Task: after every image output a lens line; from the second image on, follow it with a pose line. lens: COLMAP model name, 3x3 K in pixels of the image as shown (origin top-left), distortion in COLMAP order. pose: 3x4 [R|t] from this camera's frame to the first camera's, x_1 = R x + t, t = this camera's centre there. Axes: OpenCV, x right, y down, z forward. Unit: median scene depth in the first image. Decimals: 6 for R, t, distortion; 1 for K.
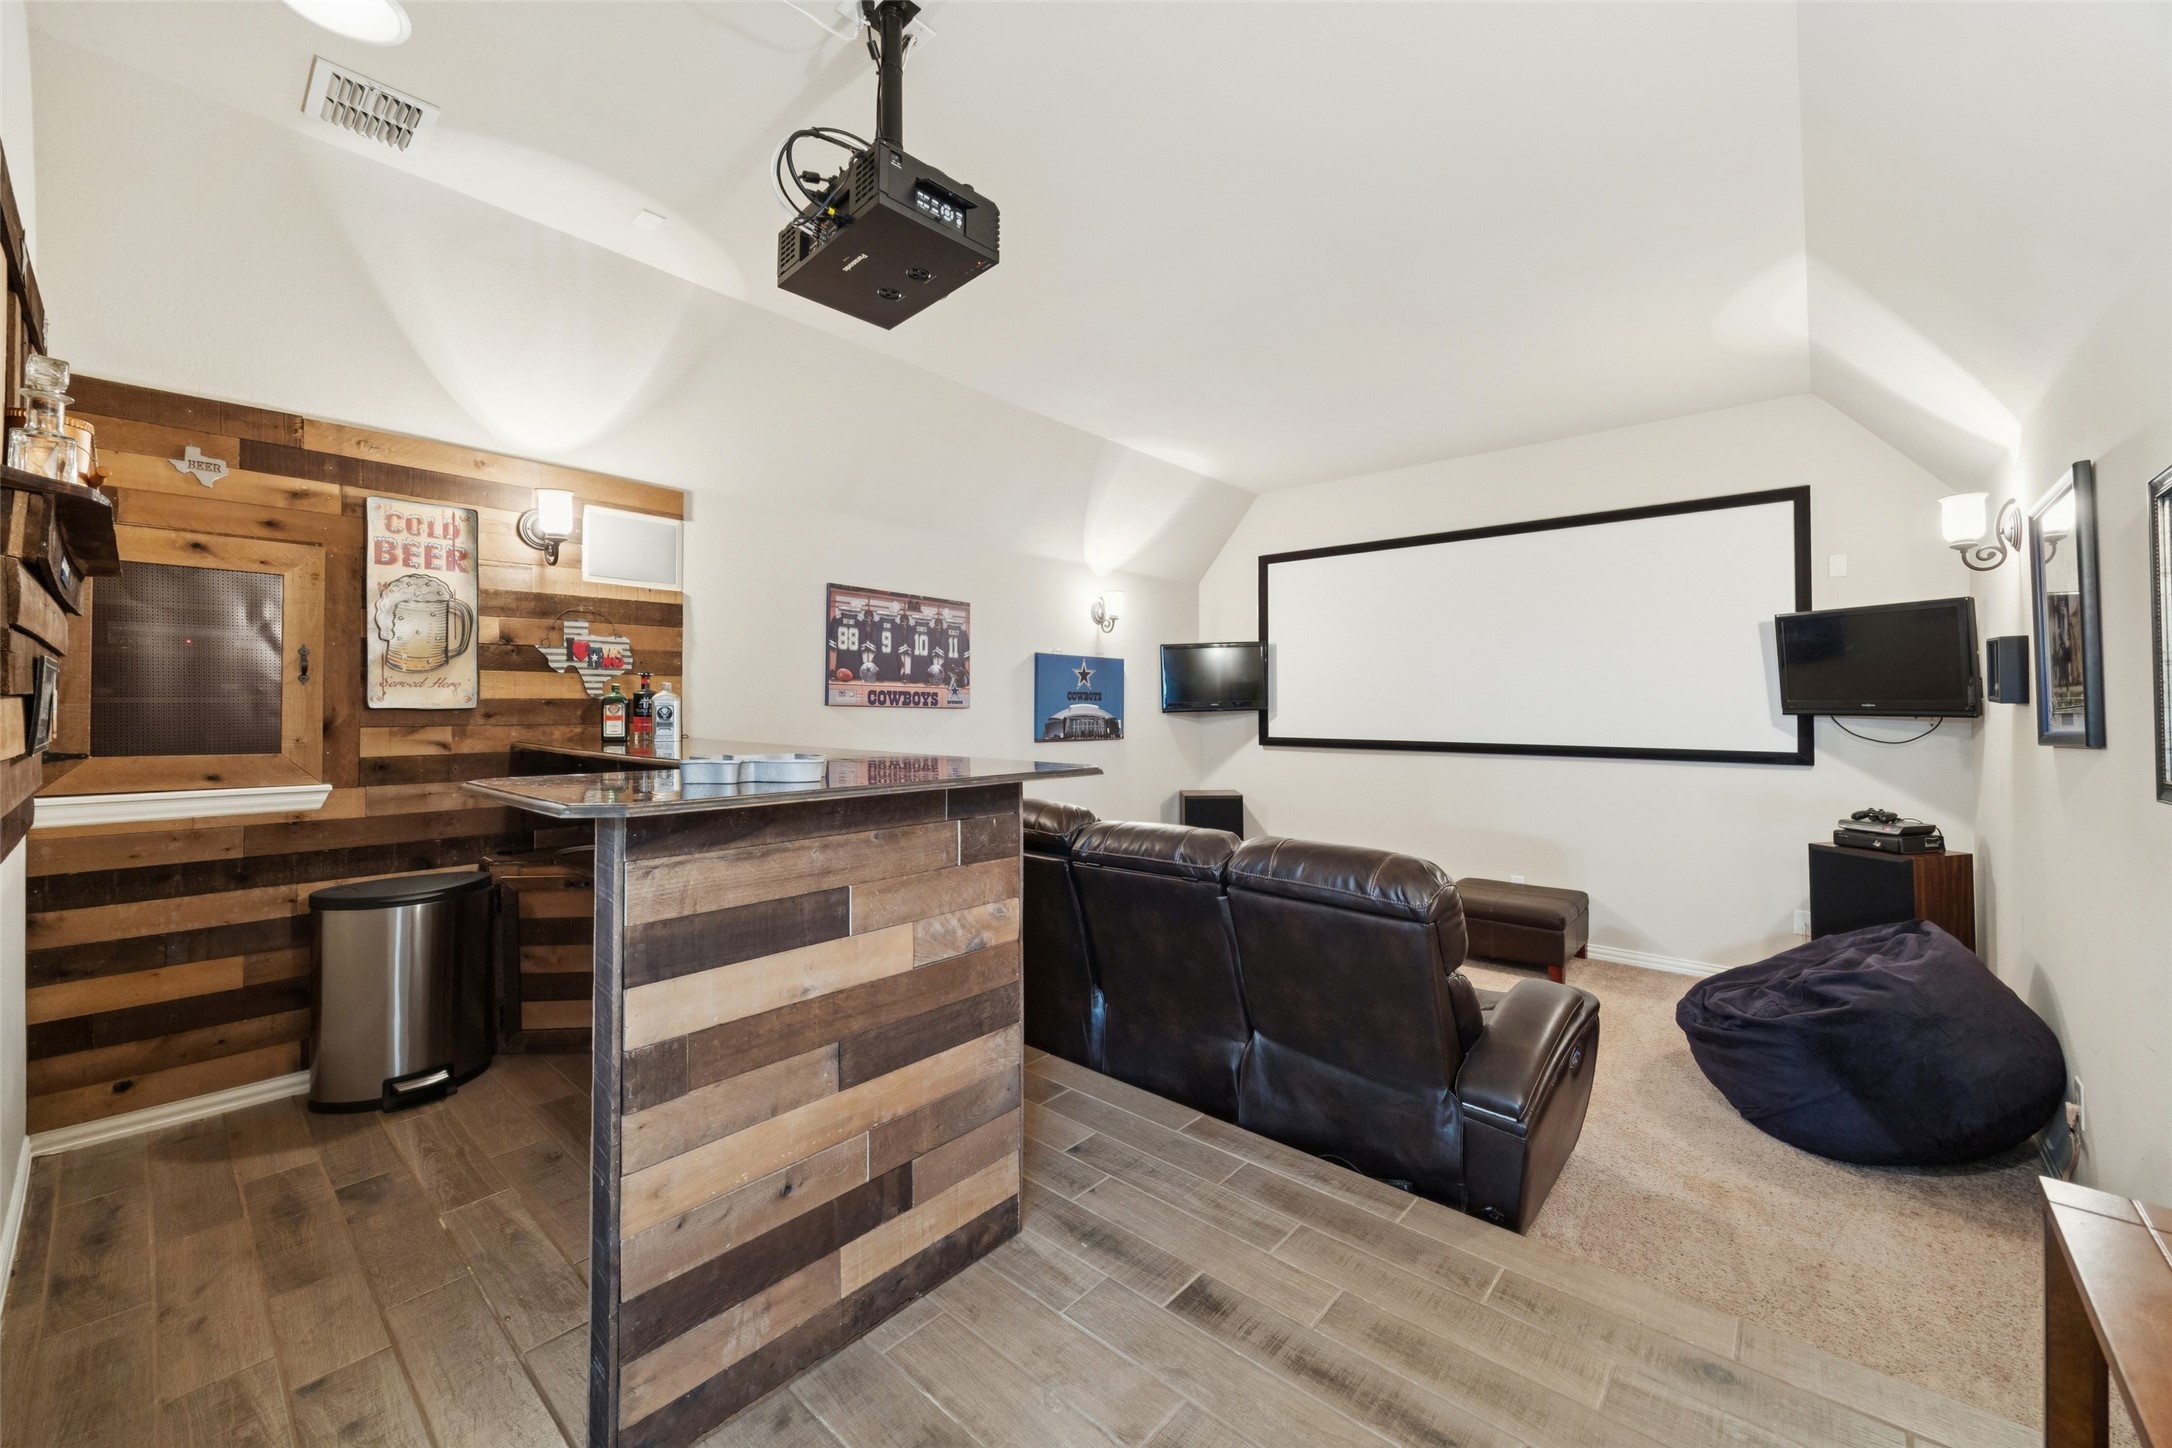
lens RADIAL K [[831.5, 0, 1087.9], [0, 831.5, 707.5], [0, 0, 1]] dist [-0.003586, -0.000002]
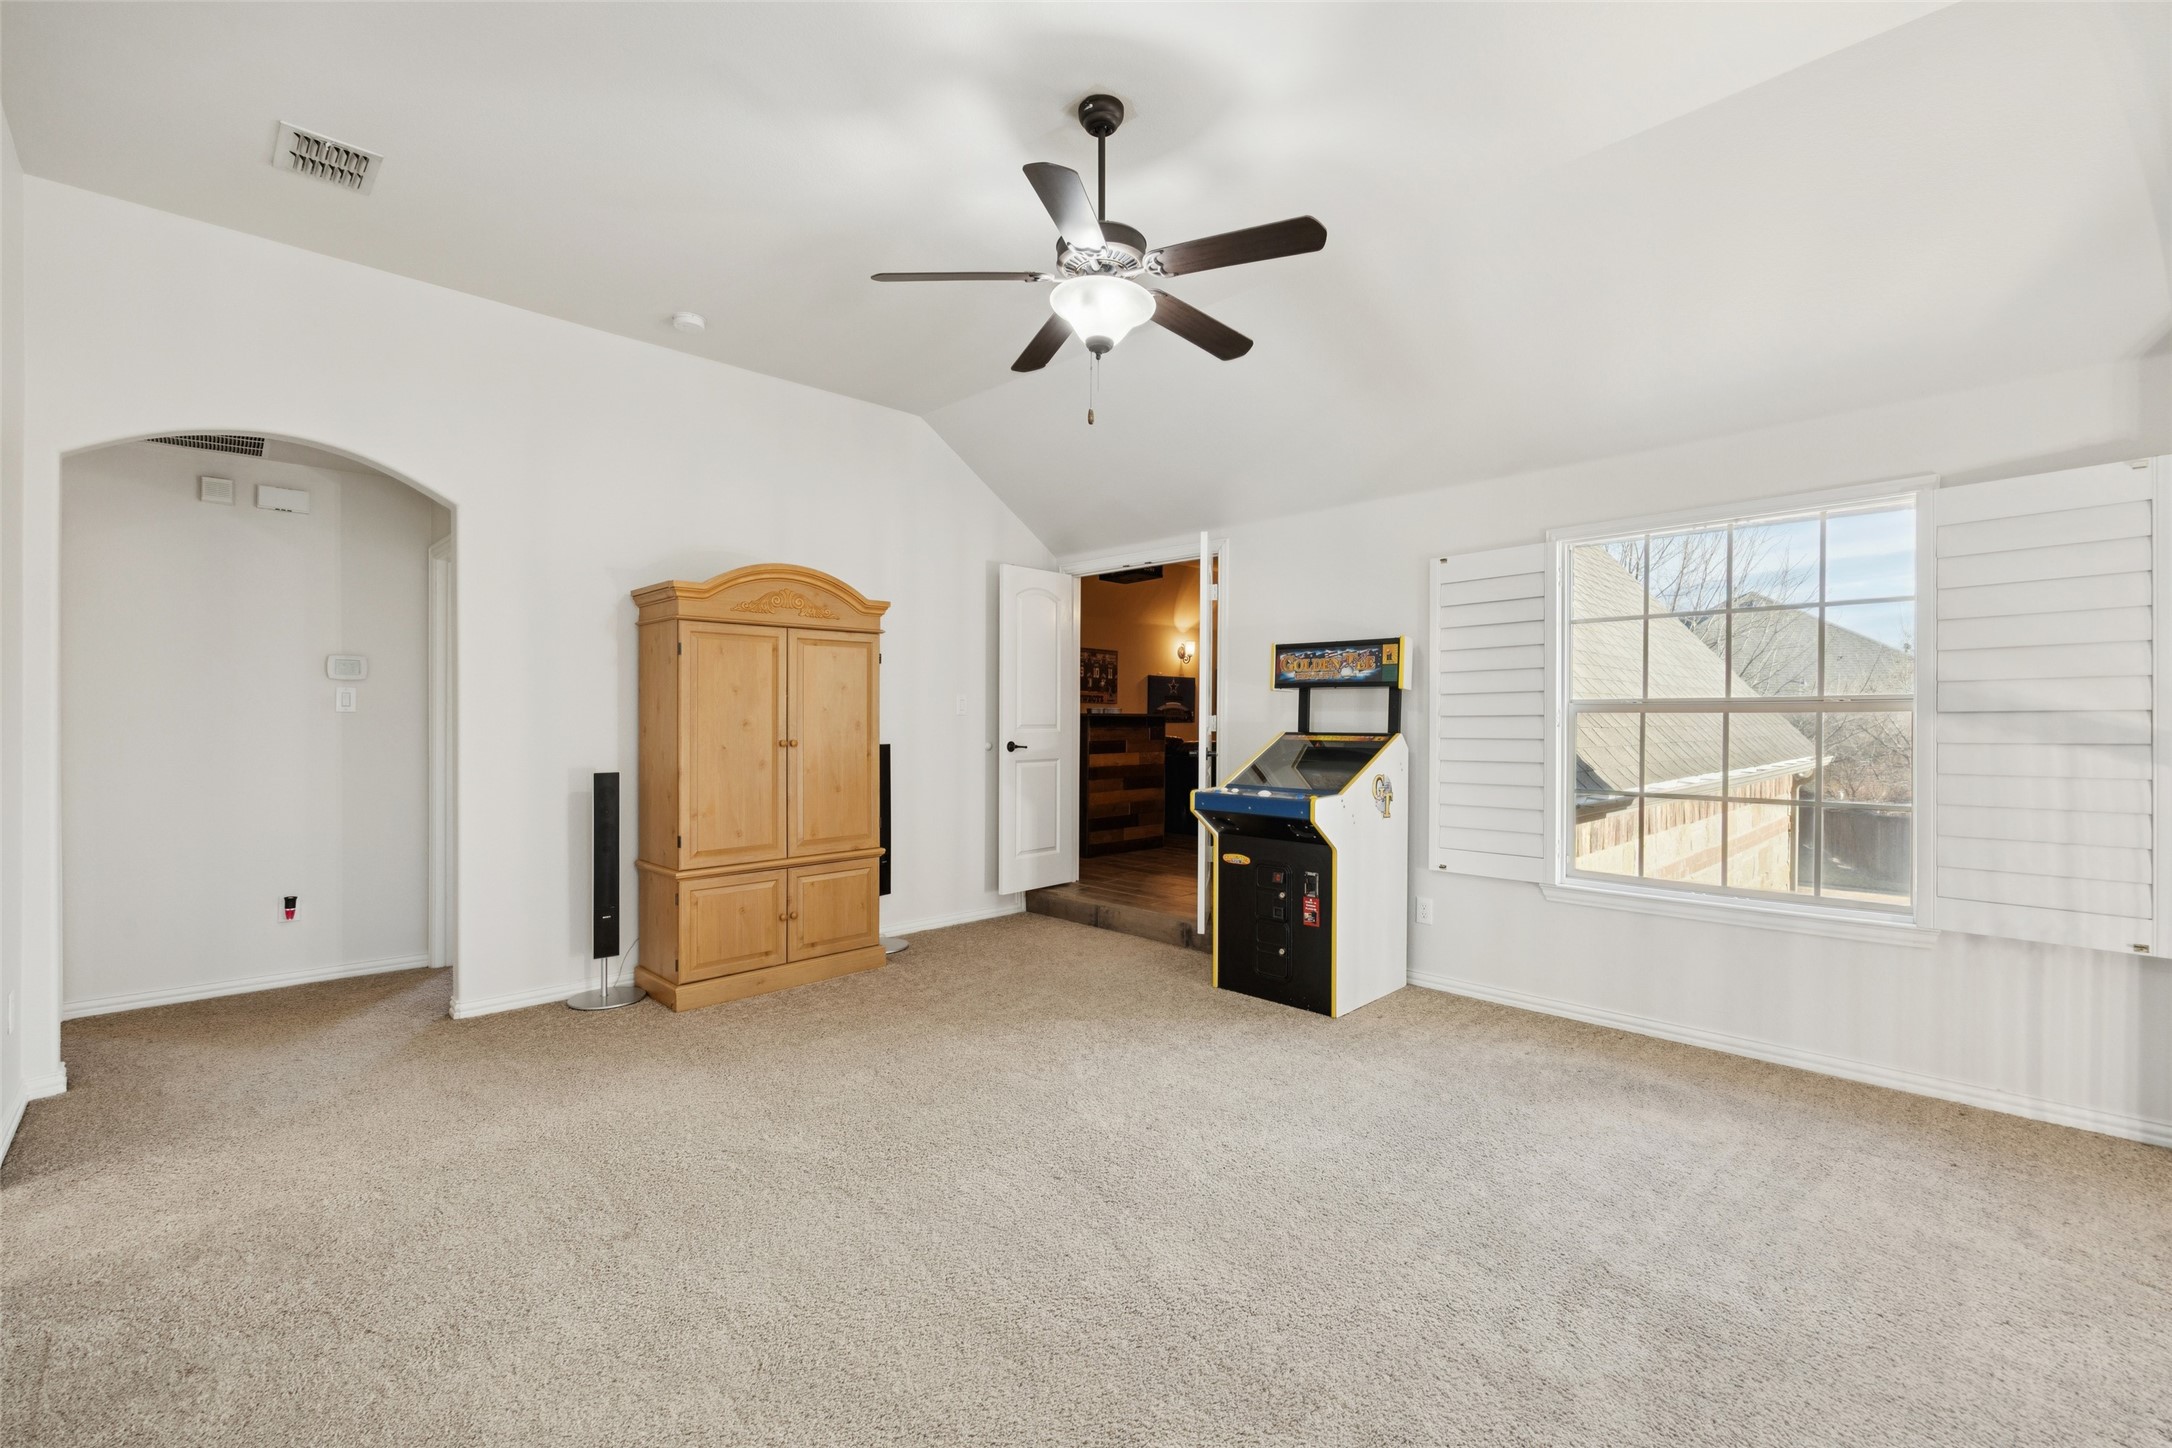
lens RADIAL K [[914.6, 0, 1088.1], [0, 914.6, 722.0], [0, 0, 1]] dist [-0.014612, 0.000126]
pose [[0.997002, 0.004906, -0.077217, -0.060742], [-0.004214, 0.999949, 0.009126, 0.036131], [0.077258, -0.008773, 0.996973, -1.726044]]
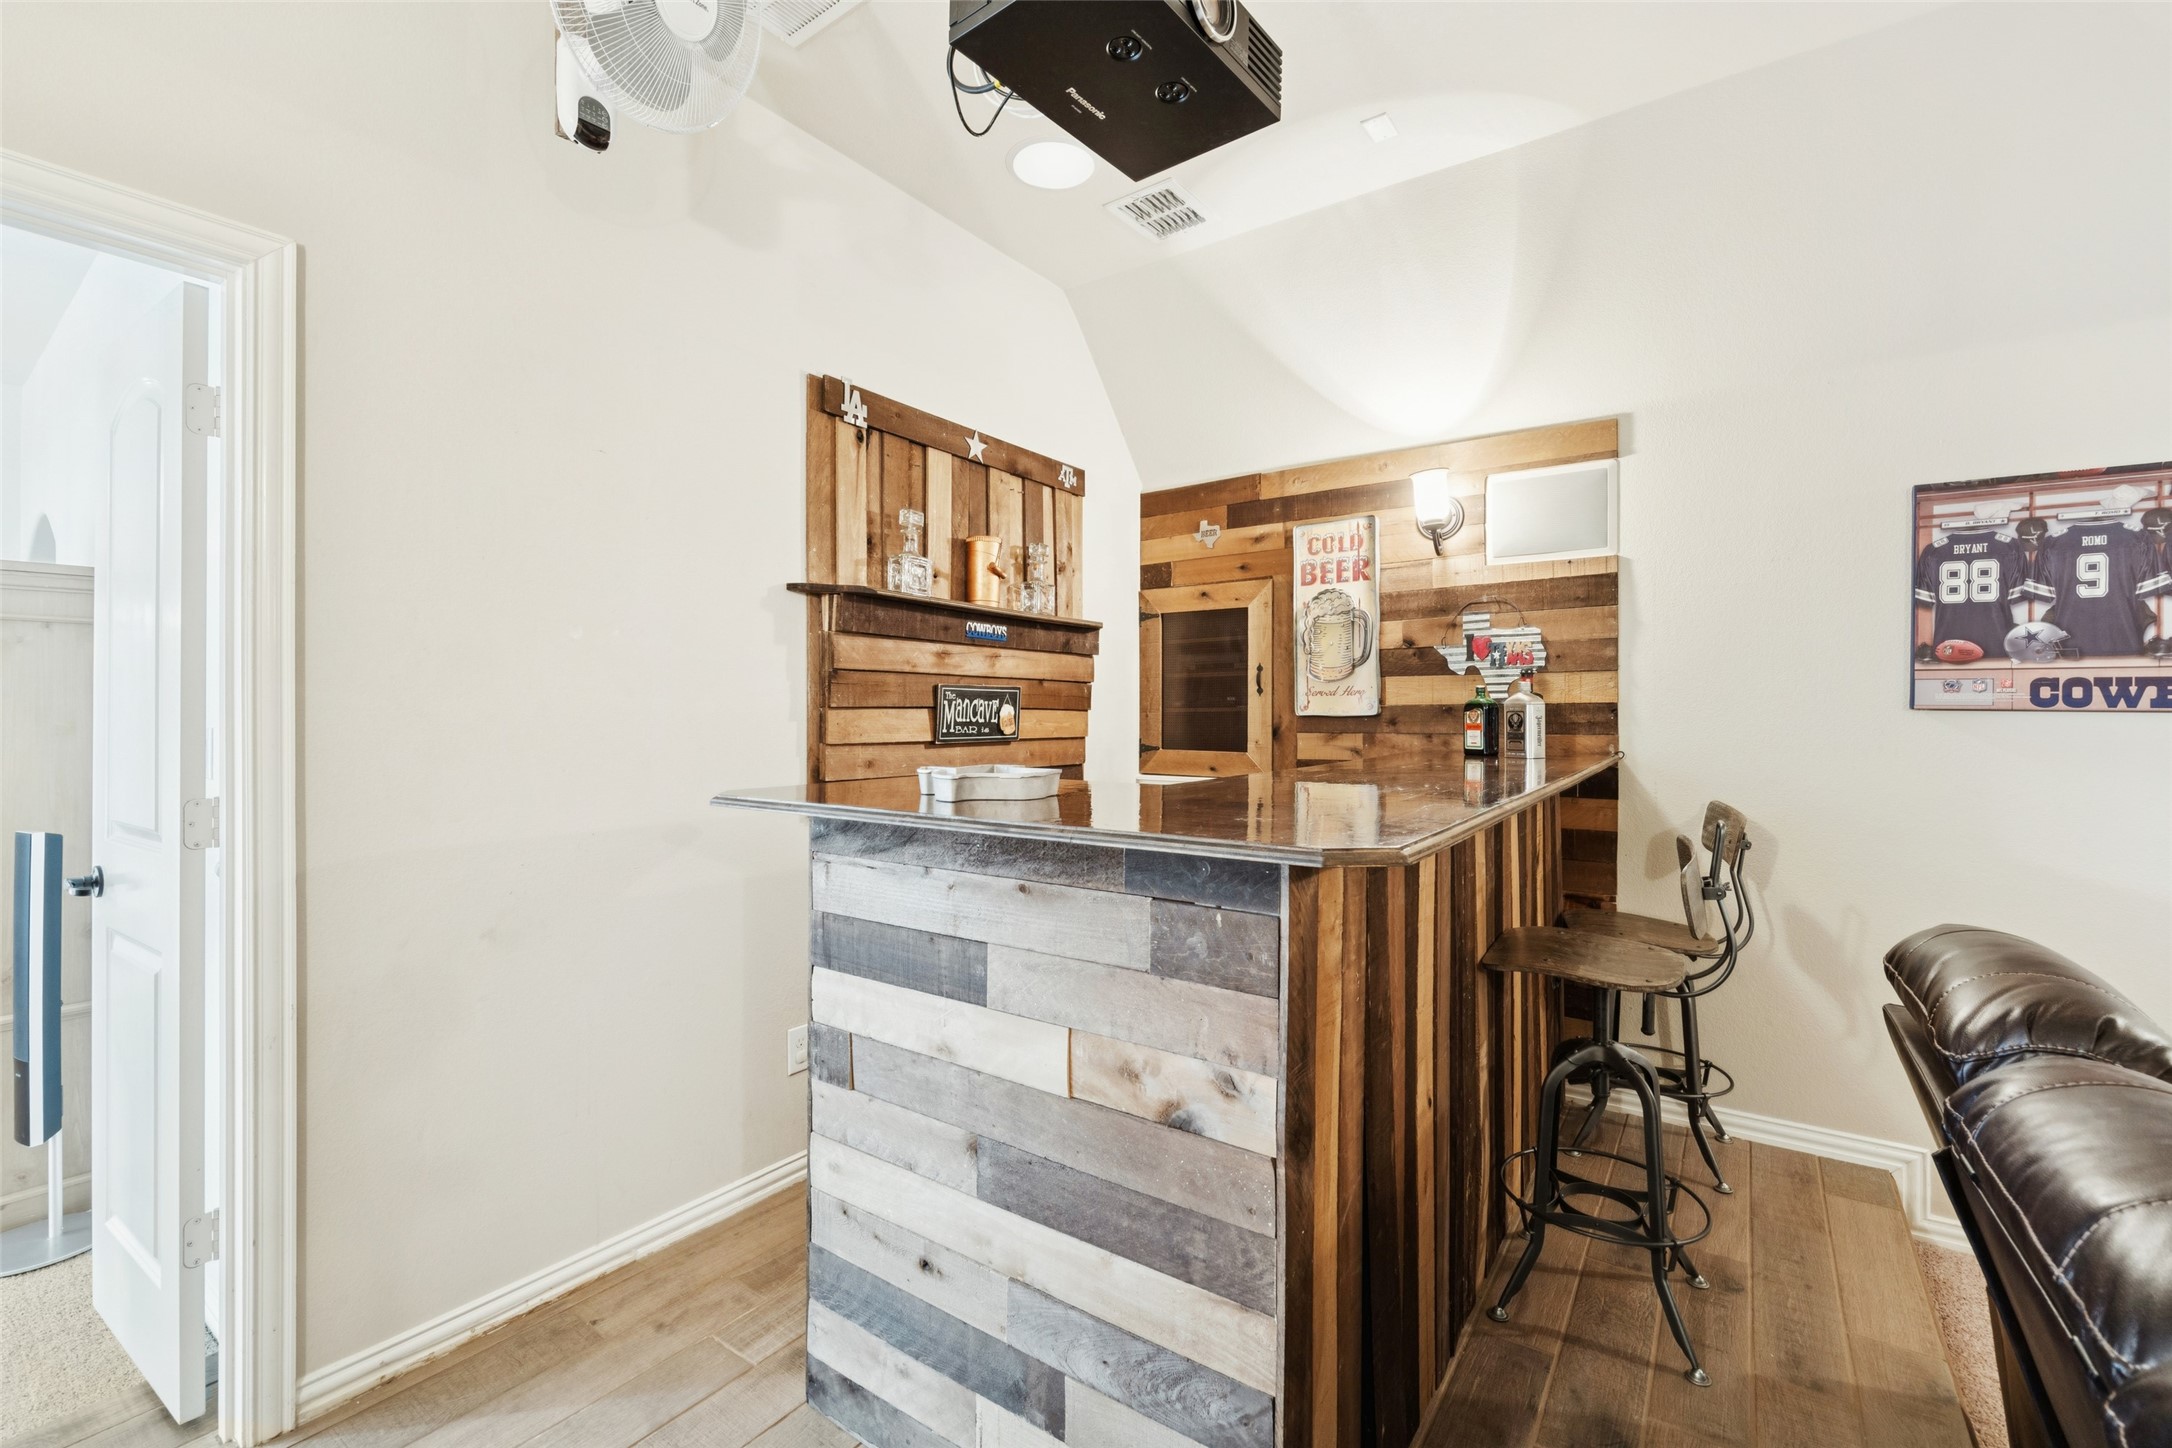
lens RADIAL K [[914.6, 0, 1089.4], [0, 914.6, 719.9], [0, 0, 1]] dist [-0.014612, 0.000126]
pose [[0.104496, 0.002253, -0.994523, 0.263898], [0.001601, 0.999996, 0.002433, 0.002495], [0.994524, -0.001847, 0.104492, 0.468724]]
